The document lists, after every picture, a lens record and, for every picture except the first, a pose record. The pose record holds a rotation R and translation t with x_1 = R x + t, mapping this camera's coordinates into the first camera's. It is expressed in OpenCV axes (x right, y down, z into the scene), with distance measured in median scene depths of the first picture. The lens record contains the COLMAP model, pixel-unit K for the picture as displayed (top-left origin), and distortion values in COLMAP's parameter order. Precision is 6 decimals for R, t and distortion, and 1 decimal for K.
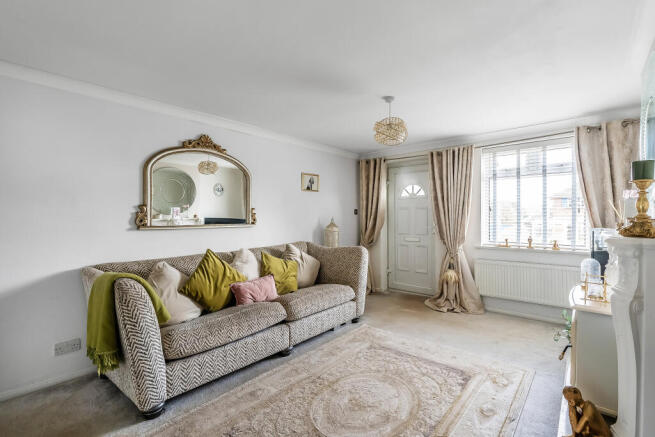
lens RADIAL K [[299.1, 0, 327.5], [0, 299.1, 218.5], [0, 0, 1]] dist [-0.000117, -0.000071]
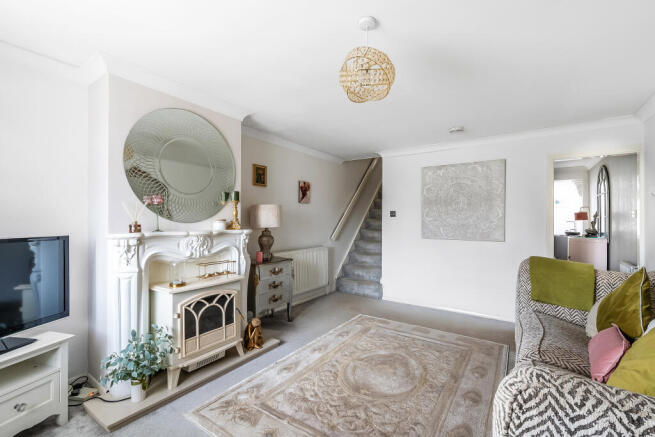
lens RADIAL K [[290.4, 0, 330.7], [0, 290.4, 220.3], [0, 0, 1]] dist [0.000628, 0.000061]
pose [[-0.992371, 0.004106, -0.123222, 0.231169], [0.003525, 0.999982, 0.004934, 0.001836], [0.123240, 0.004462, -0.992367, 1.058224]]
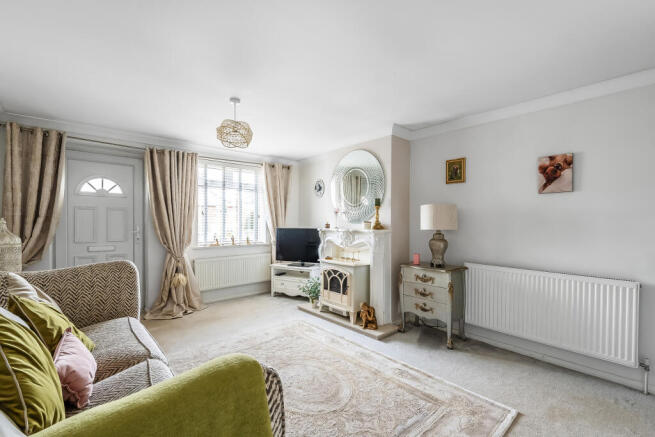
lens RADIAL K [[290.4, 0, 330.7], [0, 290.4, 220.3], [0, 0, 1]] dist [0.000628, 0.000061]
pose [[0.131639, 0.008812, 0.991259, -0.477680], [0.003806, 0.999949, -0.009395, 0.006894], [-0.991290, 0.005009, 0.131599, 0.378347]]
